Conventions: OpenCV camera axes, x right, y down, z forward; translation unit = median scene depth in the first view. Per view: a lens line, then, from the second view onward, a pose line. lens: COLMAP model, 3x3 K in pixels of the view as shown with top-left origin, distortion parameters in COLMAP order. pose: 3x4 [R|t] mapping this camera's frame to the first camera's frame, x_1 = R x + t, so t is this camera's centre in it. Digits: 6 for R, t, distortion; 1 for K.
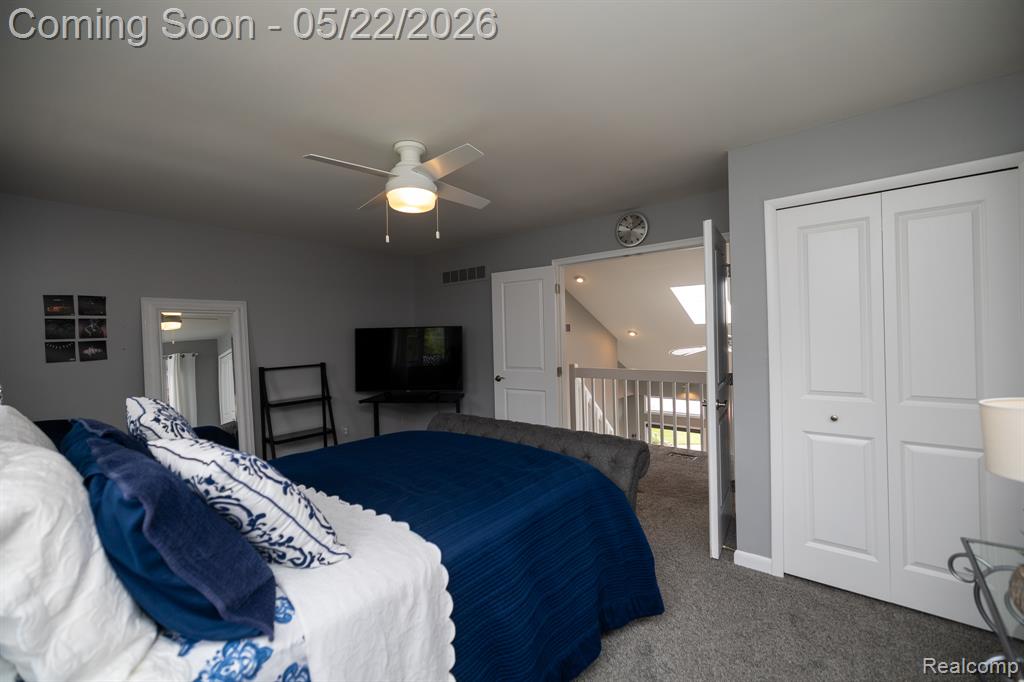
lens RADIAL K [[449.3, 0, 517.3], [0, 449.3, 335.8], [0, 0, 1]] dist [0.001553, -0.000285]
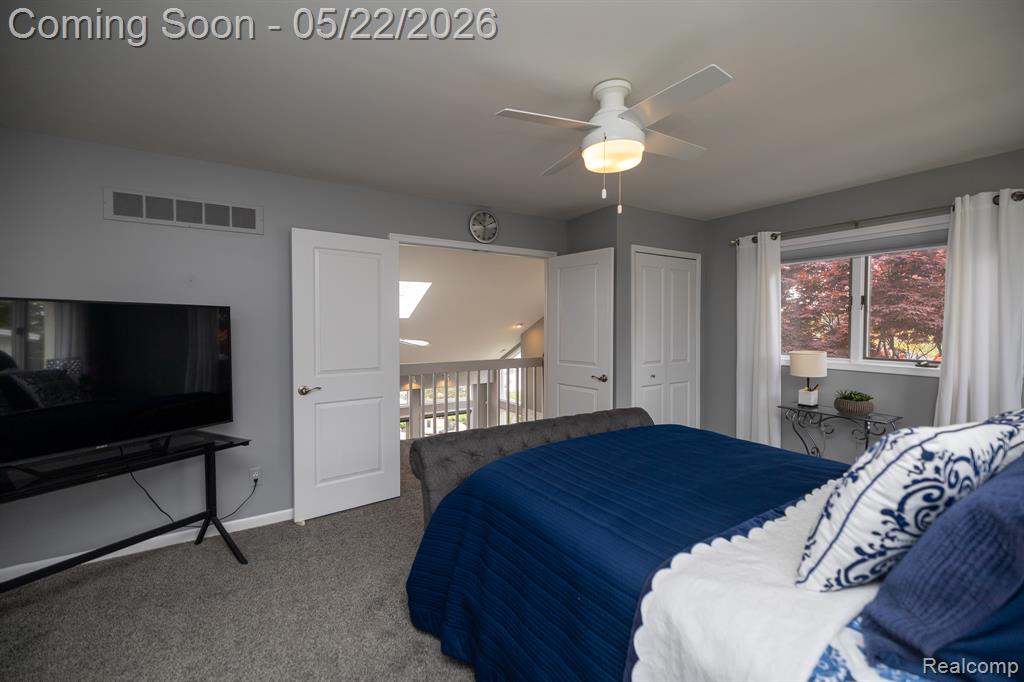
lens RADIAL K [[432.3, 0, 514.5], [0, 432.3, 332.4], [0, 0, 1]] dist [0.002385, -0.000057]
pose [[0.269637, 0.002347, 0.962959, -0.570480], [-0.005320, 0.999985, -0.000947, 0.008847], [-0.962947, -0.004868, 0.269645, 0.536238]]
